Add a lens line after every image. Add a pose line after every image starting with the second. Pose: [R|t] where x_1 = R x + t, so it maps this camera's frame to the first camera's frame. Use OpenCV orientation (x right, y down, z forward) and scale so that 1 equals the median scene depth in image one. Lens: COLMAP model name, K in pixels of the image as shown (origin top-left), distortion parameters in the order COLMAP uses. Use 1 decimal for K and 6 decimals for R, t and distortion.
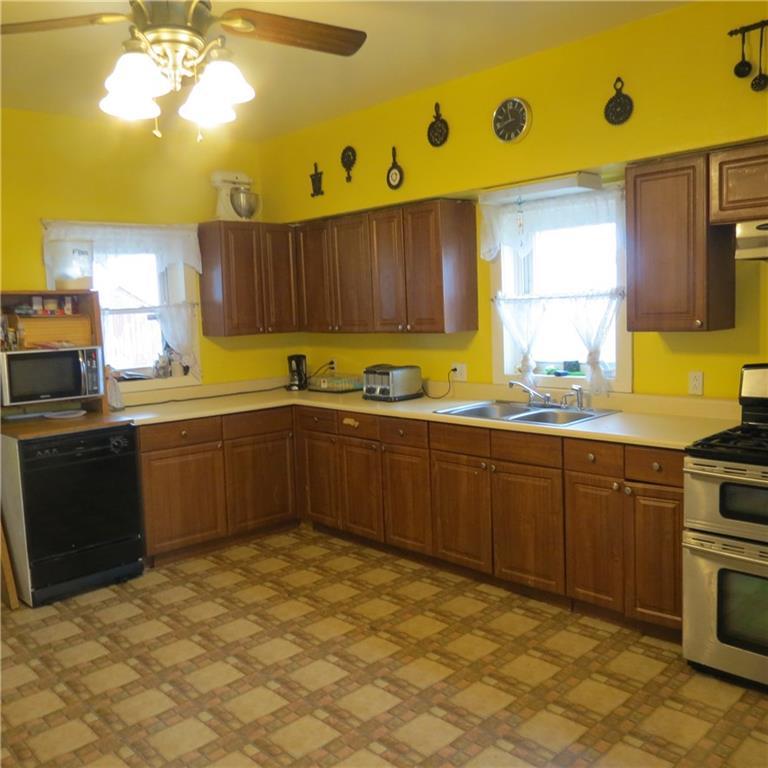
lens RADIAL K [[732.5, 0, 382.4], [0, 732.5, 385.0], [0, 0, 1]] dist [-0.033046, 0.028863]
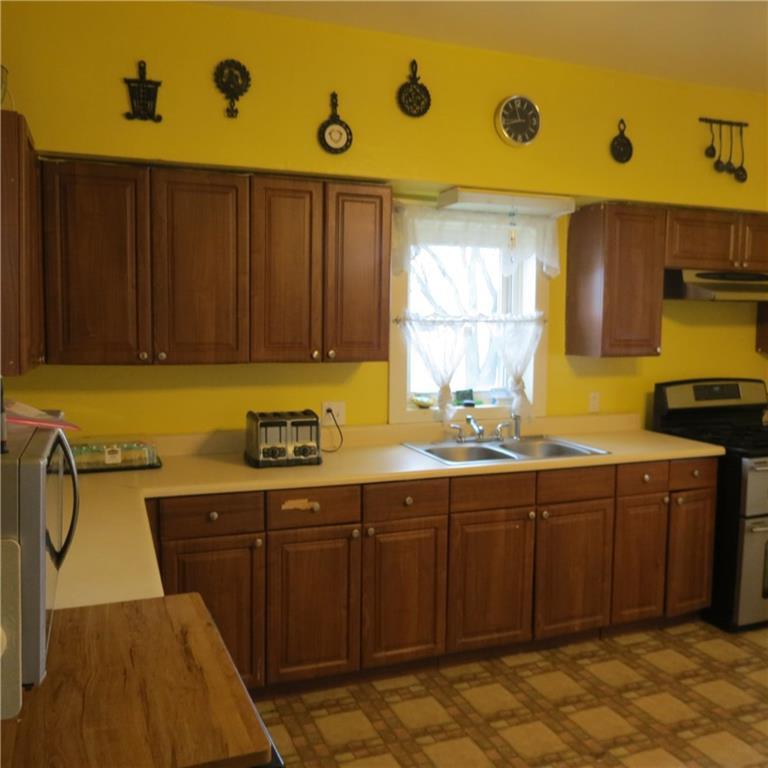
lens RADIAL K [[732.5, 0, 382.4], [0, 732.5, 385.0], [0, 0, 1]] dist [-0.033046, 0.028863]
pose [[0.378523, -0.040566, 0.924702, -0.687644], [0.075226, 0.997082, 0.012948, -0.063382], [-0.922530, 0.064660, 0.380471, 0.799917]]
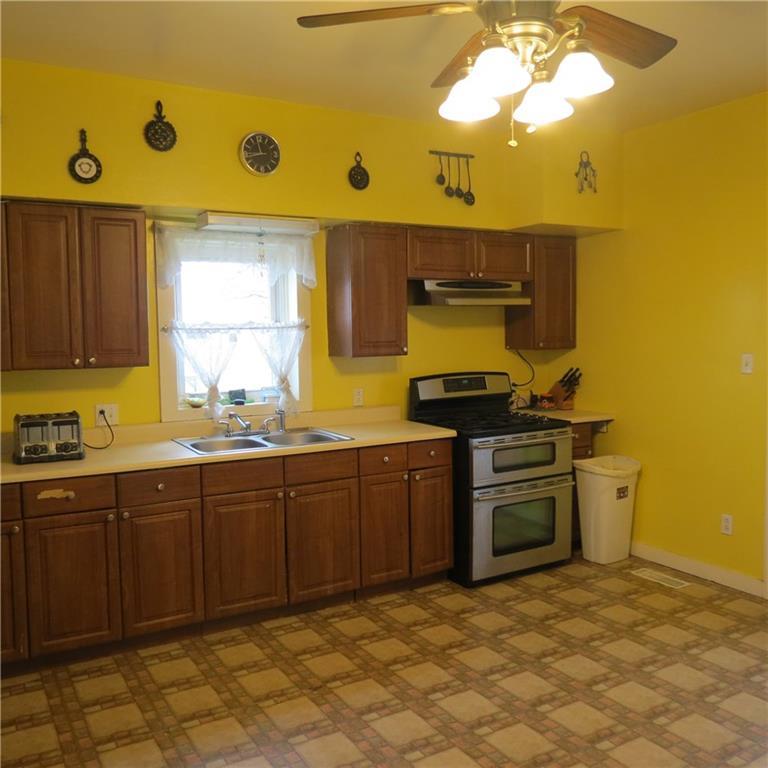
lens RADIAL K [[732.5, 0, 382.4], [0, 732.5, 385.0], [0, 0, 1]] dist [-0.033046, 0.028863]
pose [[0.229664, -0.042413, 0.972345, -0.757186], [0.107264, 0.994067, 0.018025, -0.039091], [-0.967341, 0.100158, 0.232851, 0.602129]]
